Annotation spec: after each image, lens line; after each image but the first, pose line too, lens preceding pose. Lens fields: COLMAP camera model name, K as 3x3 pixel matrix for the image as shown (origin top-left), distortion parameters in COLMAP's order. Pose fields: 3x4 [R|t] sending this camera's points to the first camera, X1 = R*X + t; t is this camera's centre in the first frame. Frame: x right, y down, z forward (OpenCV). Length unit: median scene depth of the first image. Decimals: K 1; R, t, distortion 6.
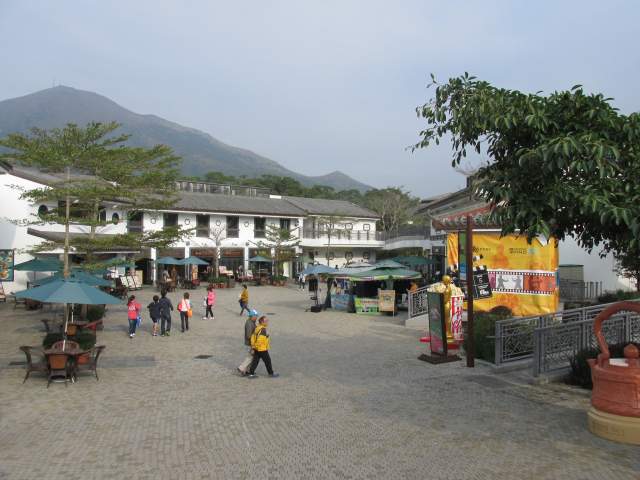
lens RADIAL K [[538.9, 0, 321.6], [0, 538.9, 243.5], [0, 0, 1]] dist [-0.019829, 0.006146]
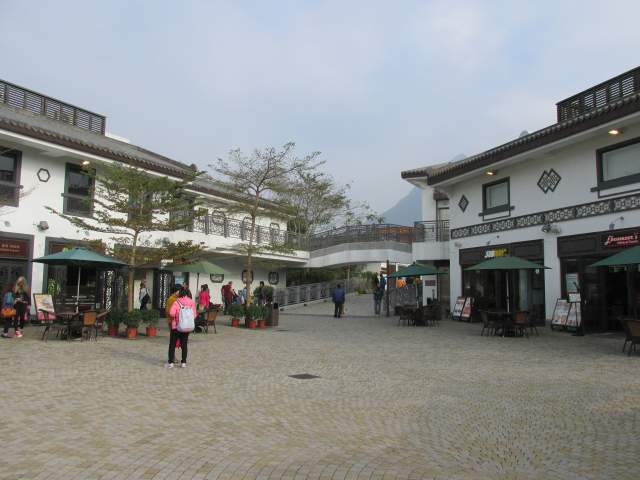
lens RADIAL K [[538.9, 0, 321.6], [0, 538.9, 243.5], [0, 0, 1]] dist [-0.019829, 0.006146]
pose [[0.941380, 0.038231, 0.335174, -0.081753], [-0.011182, 0.996548, -0.082263, 0.043054], [-0.337162, 0.073692, 0.938558, 0.598667]]
